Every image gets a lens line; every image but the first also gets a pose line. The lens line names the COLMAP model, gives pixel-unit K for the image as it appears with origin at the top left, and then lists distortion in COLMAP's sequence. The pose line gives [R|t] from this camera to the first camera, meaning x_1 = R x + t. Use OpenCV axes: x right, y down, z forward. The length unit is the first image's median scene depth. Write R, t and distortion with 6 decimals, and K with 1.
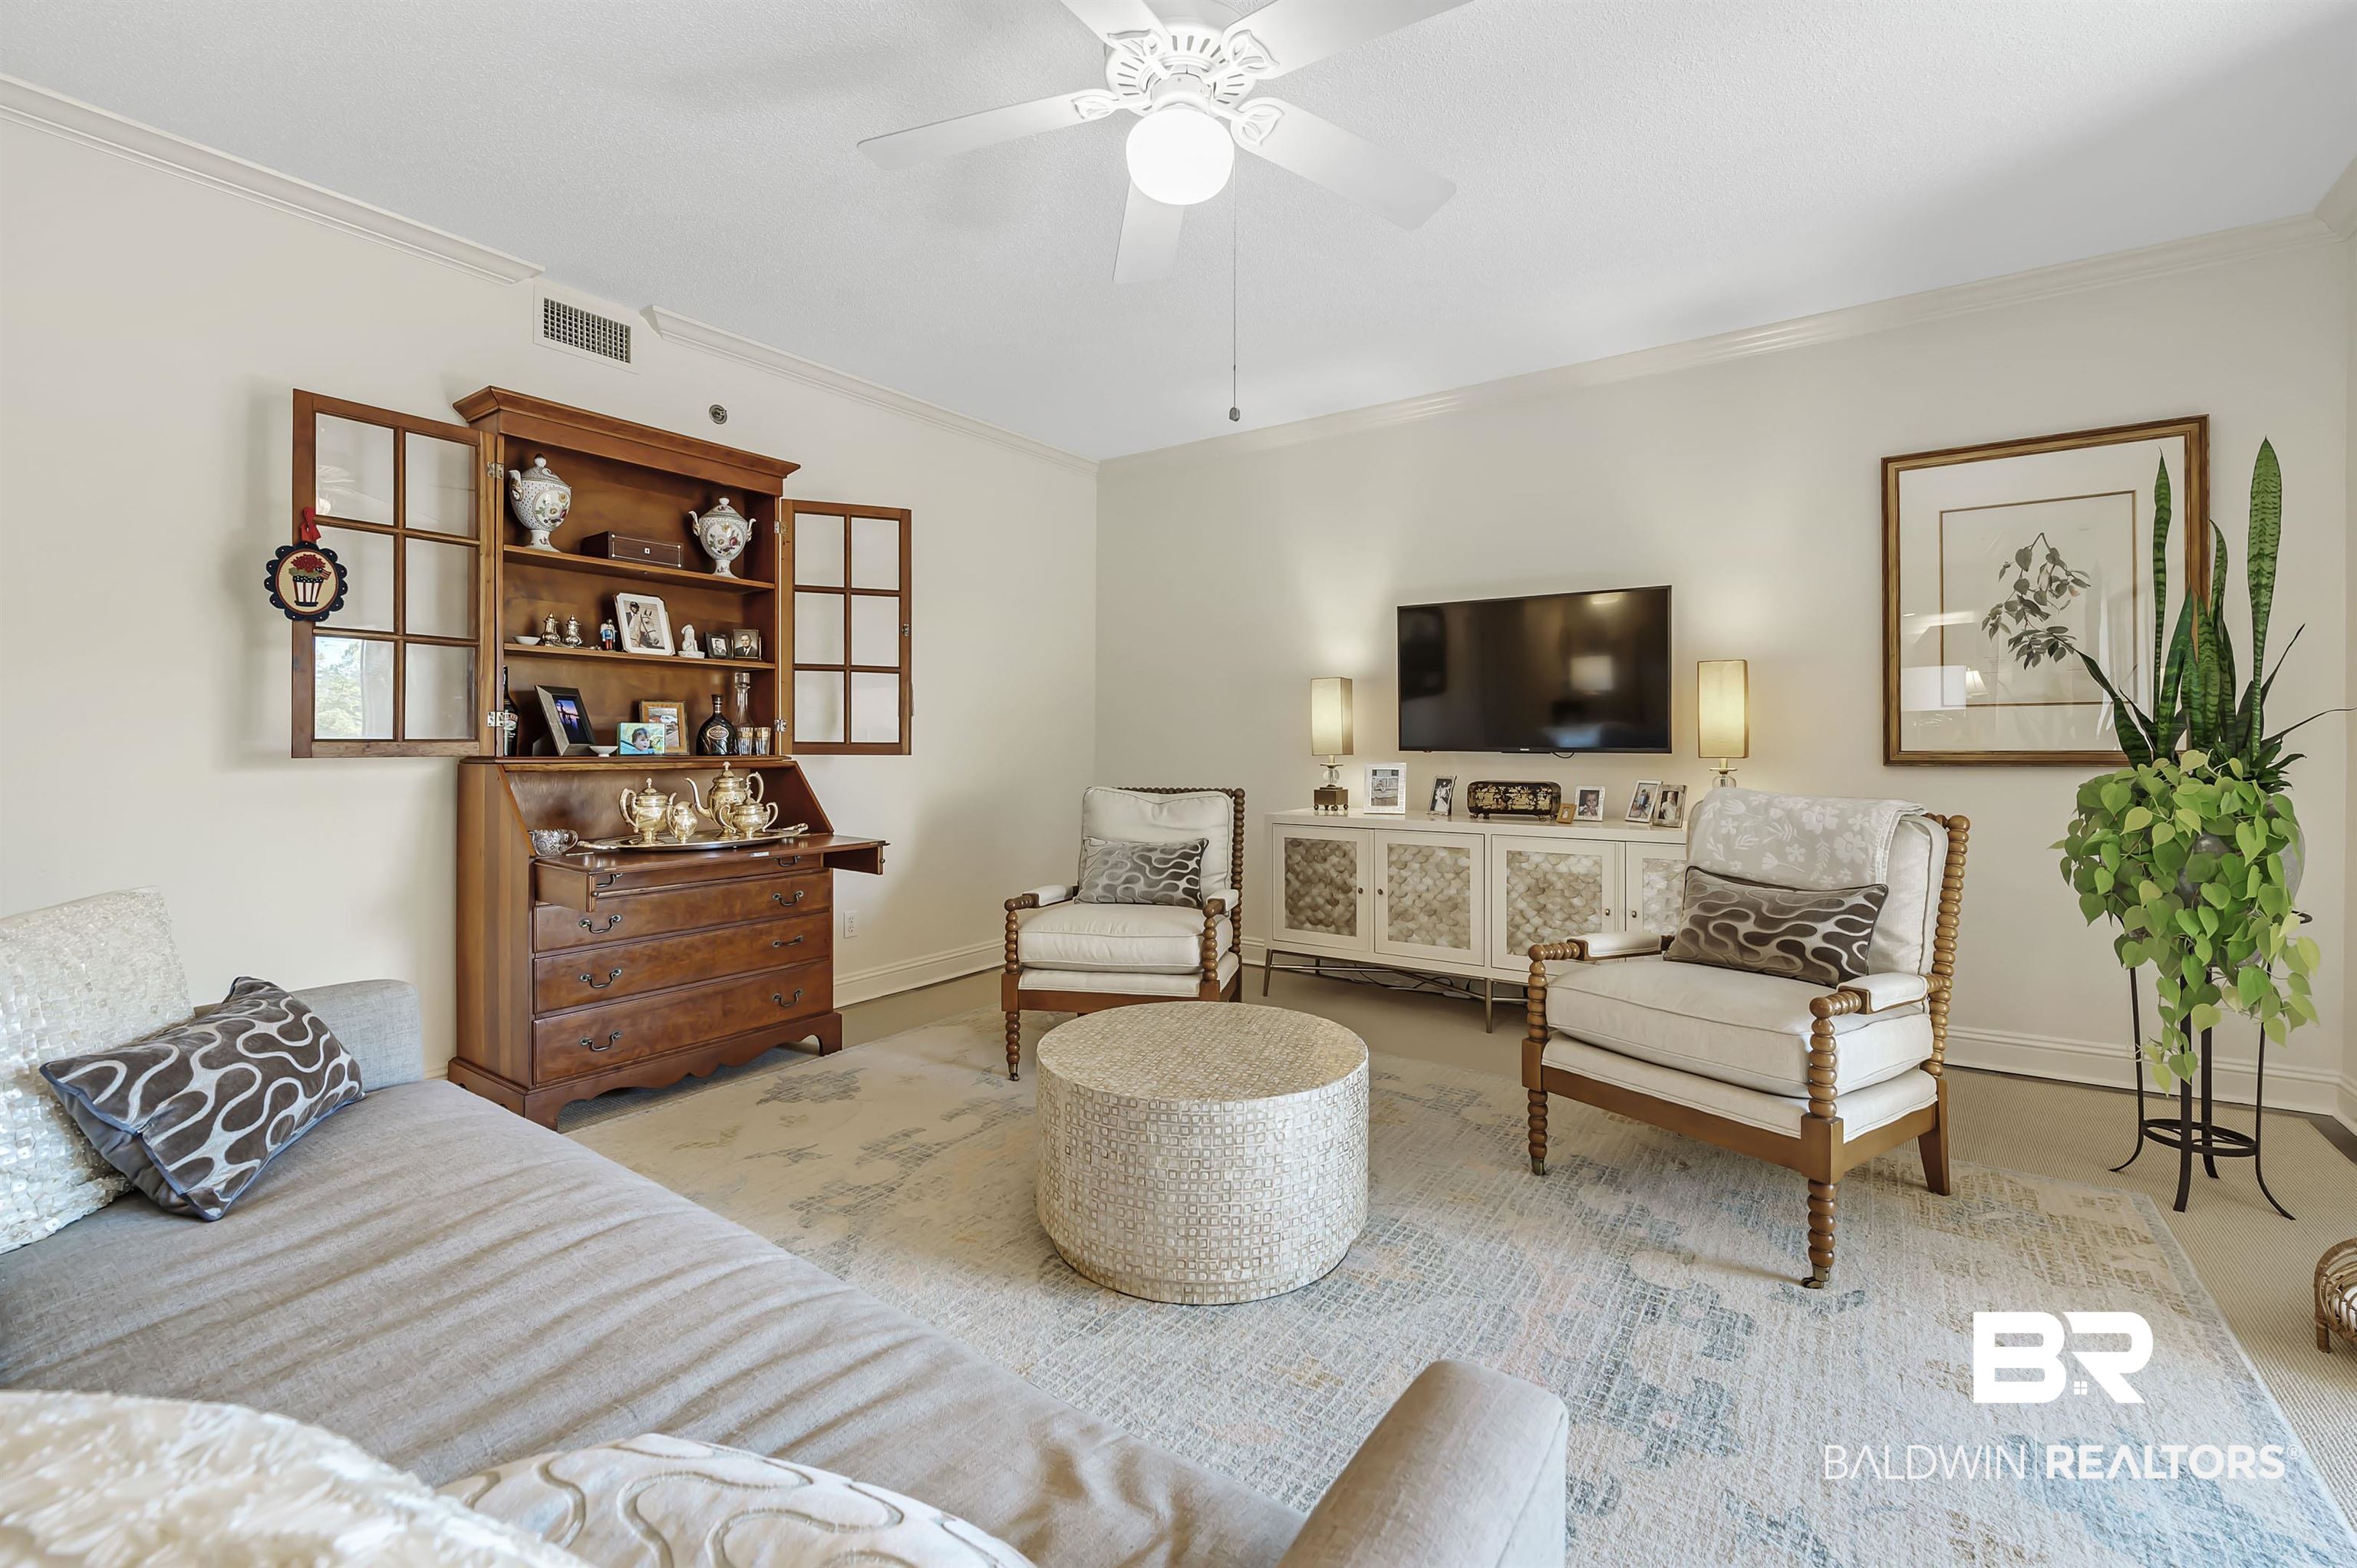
lens RADIAL K [[1008.0, 0, 1174.9], [0, 1008.0, 744.7], [0, 0, 1]] dist [-0.009180, -0.000148]
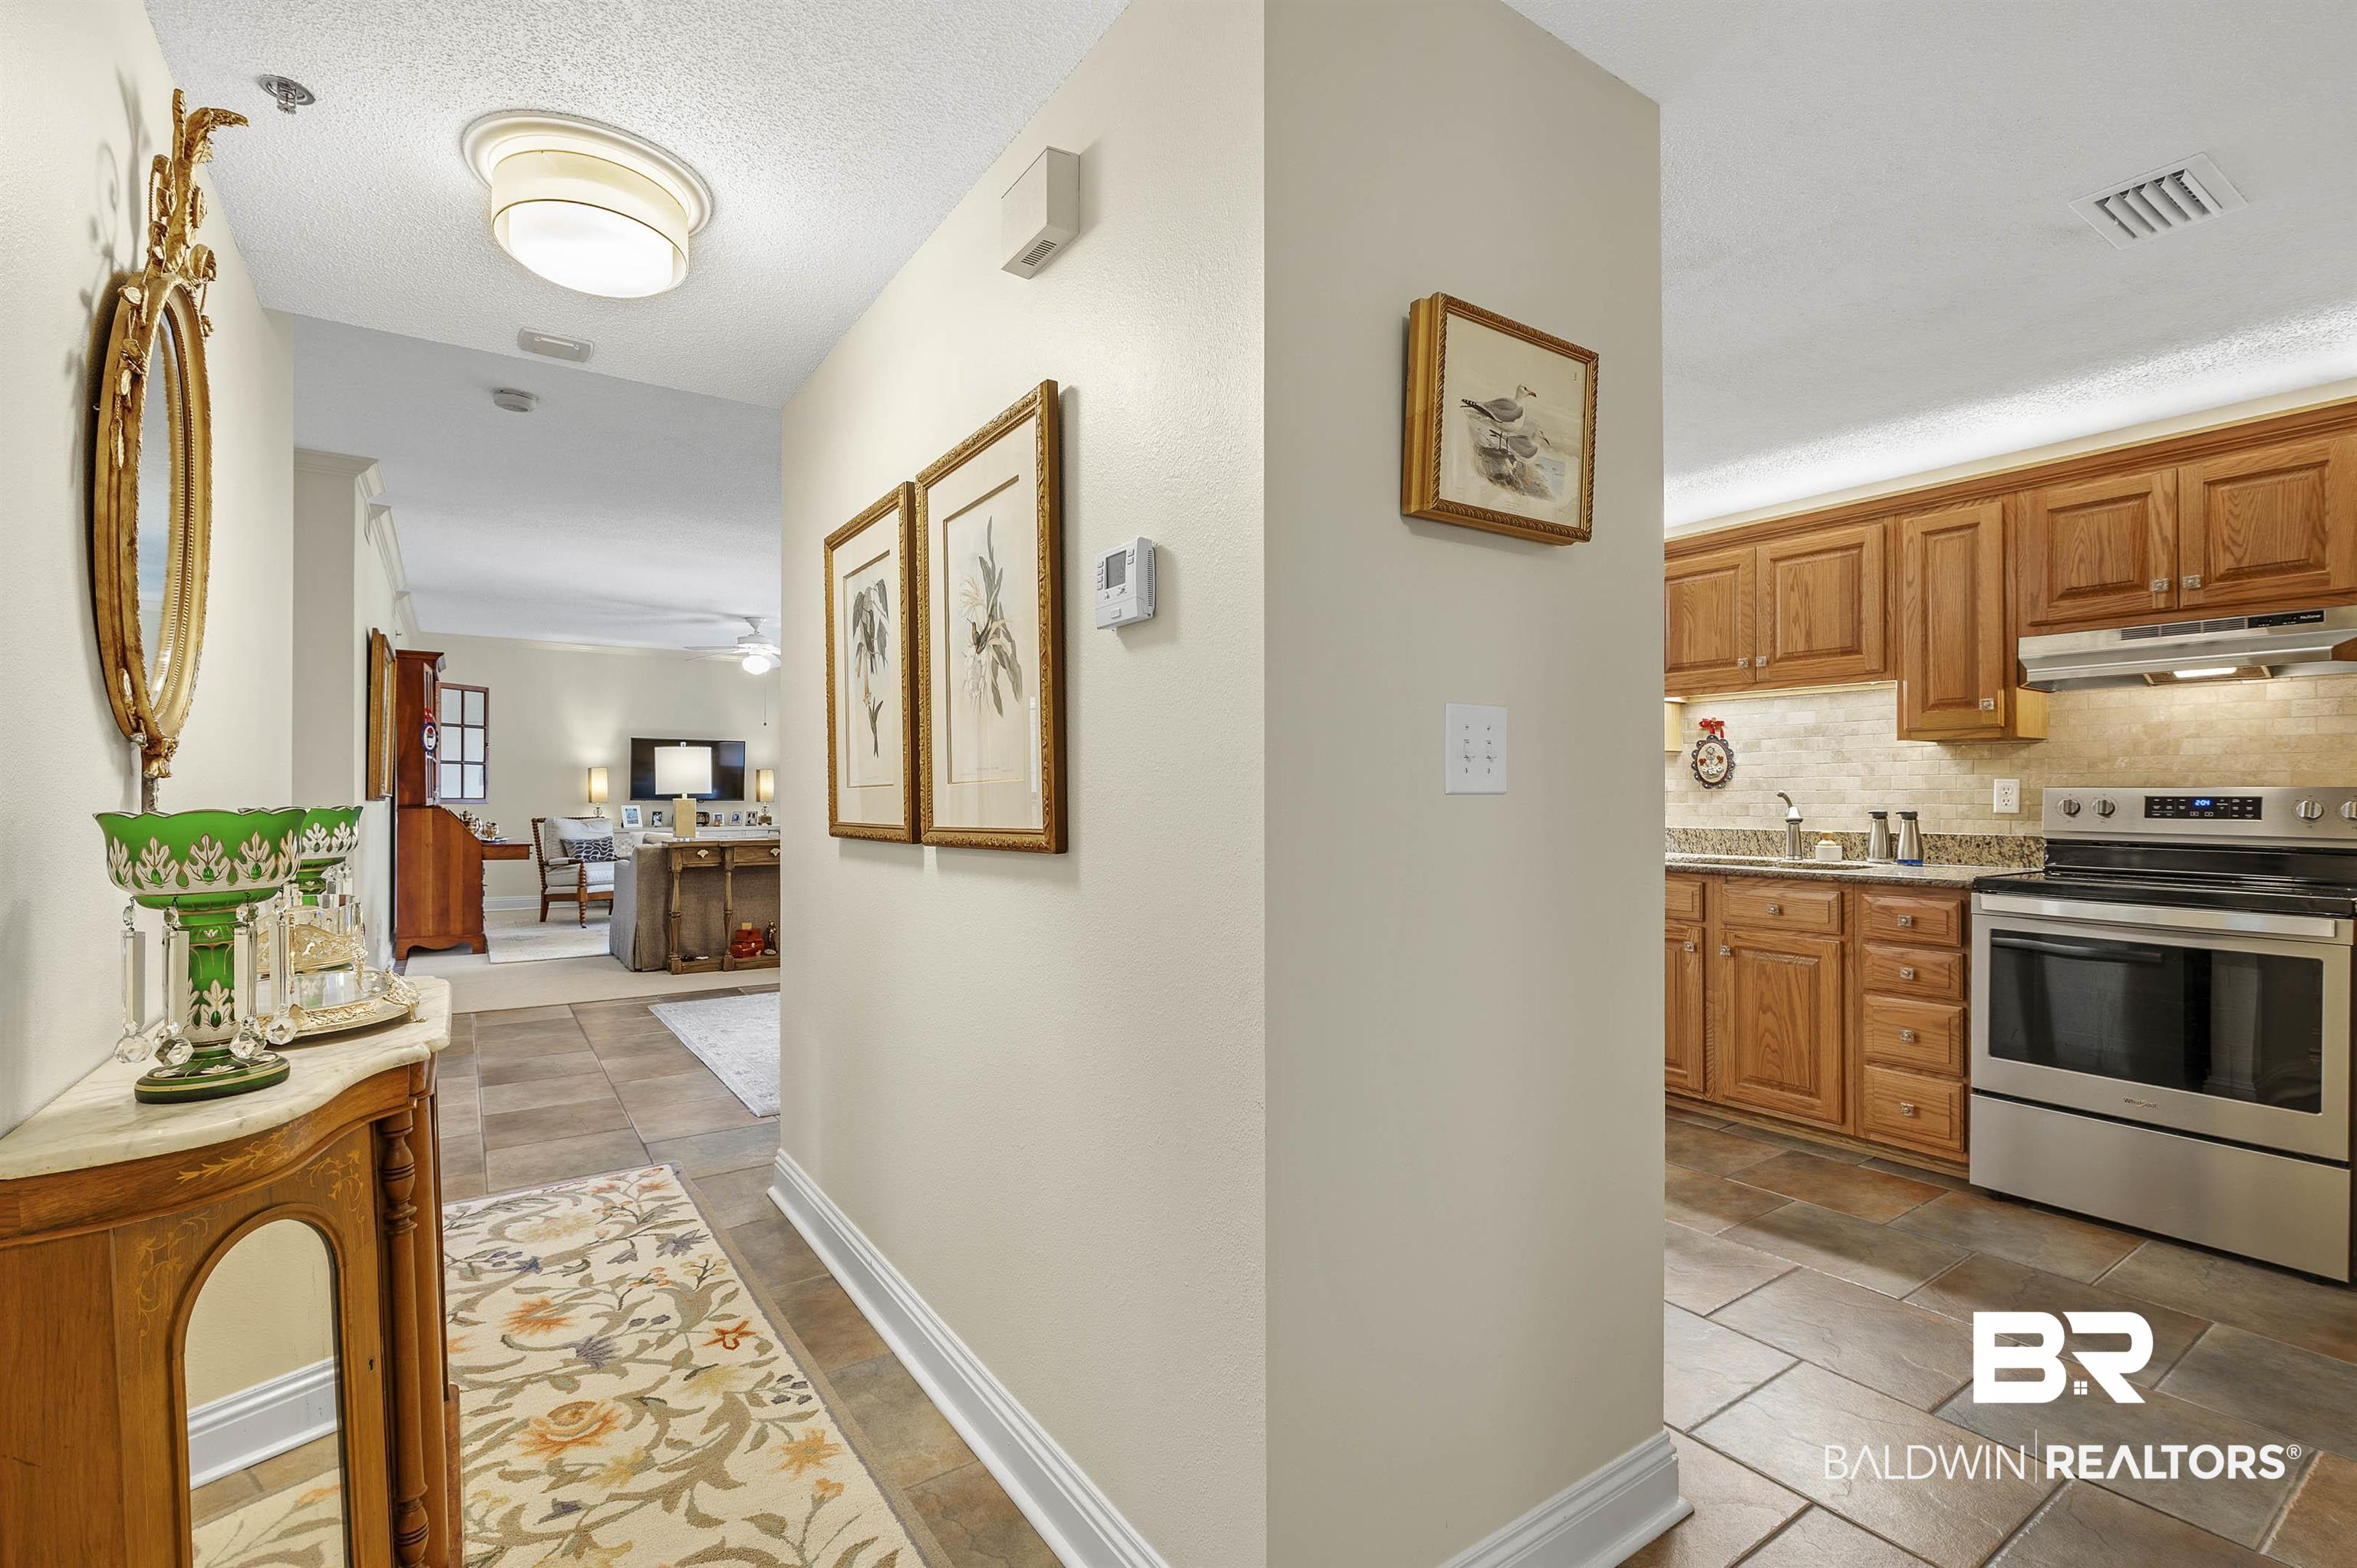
lens RADIAL K [[1073.9, 0, 1176.2], [0, 1073.9, 788.9], [0, 0, 1]] dist [-0.003443, -0.000378]
pose [[0.358225, 0.004474, 0.933625, -2.175825], [-0.001383, 0.999990, -0.004261, -0.015397], [-0.933634, 0.000235, 0.358228, -1.396125]]
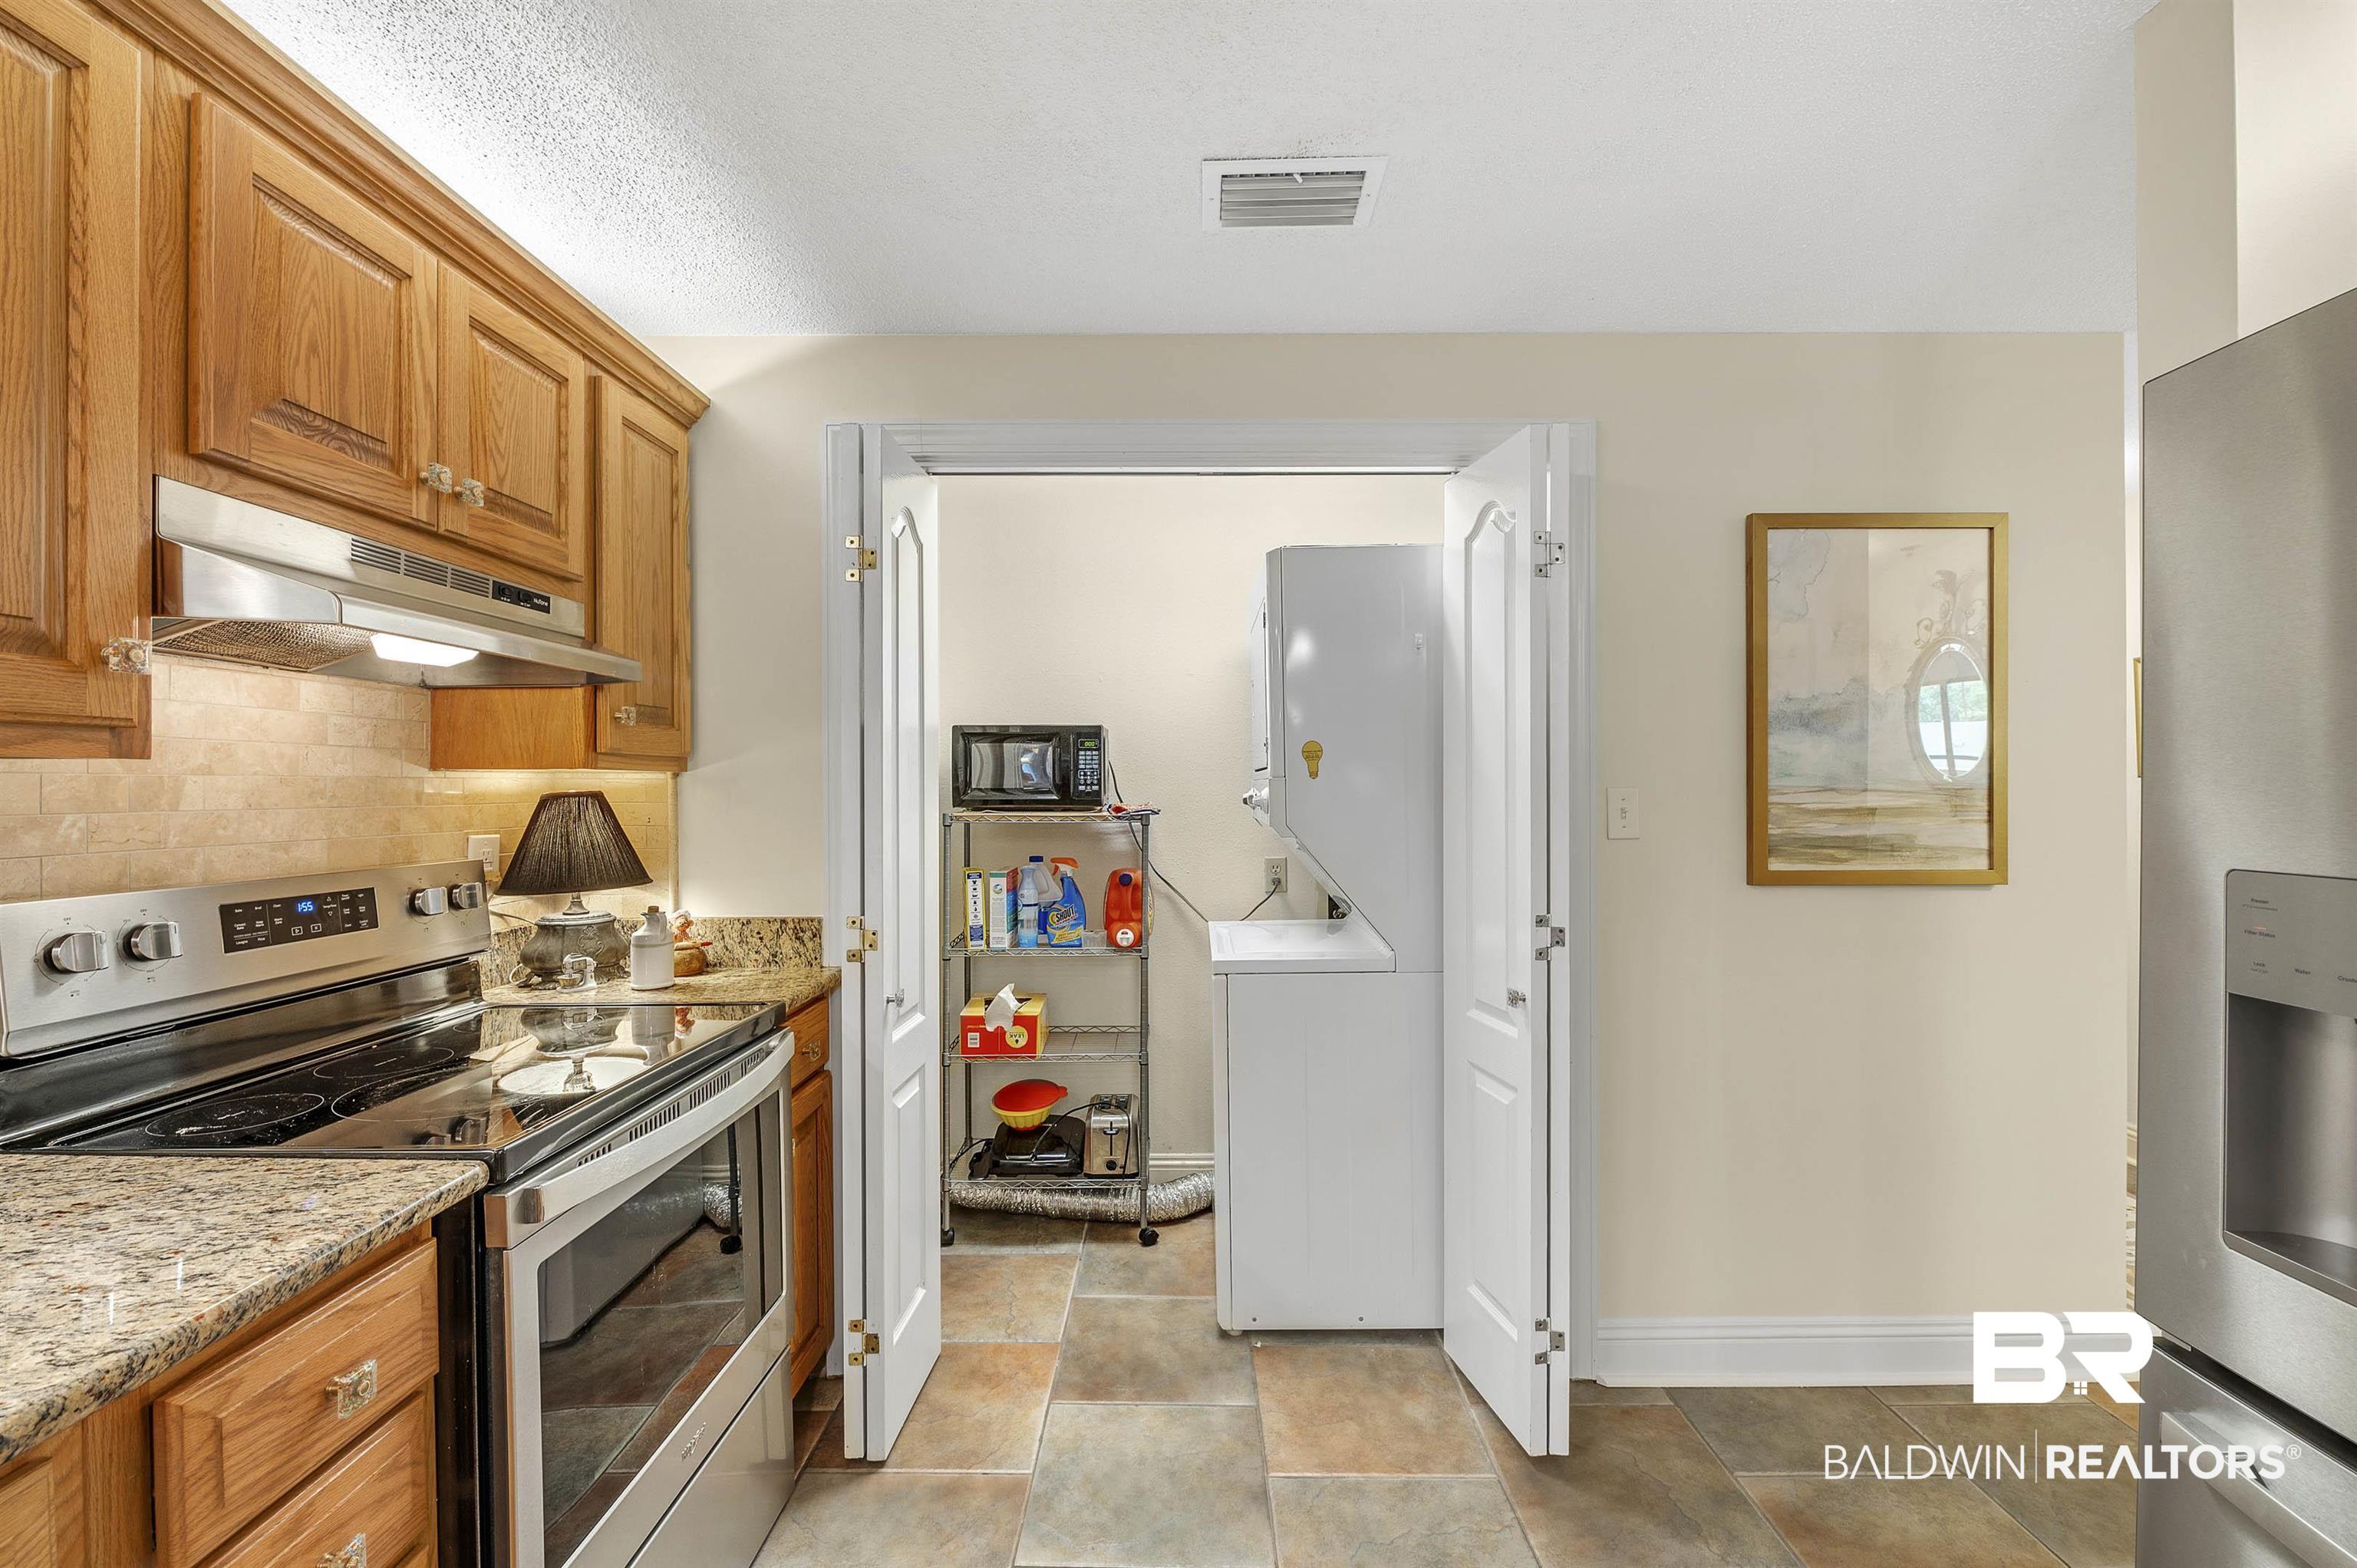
lens RADIAL K [[1011.3, 0, 1175.7], [0, 1011.3, 758.1], [0, 0, 1]] dist [-0.004366, -0.000364]
pose [[-0.828213, -0.009656, -0.560330, -1.058721], [0.007170, 0.999587, -0.027824, -0.058435], [0.560368, -0.027062, -0.827802, -1.318170]]
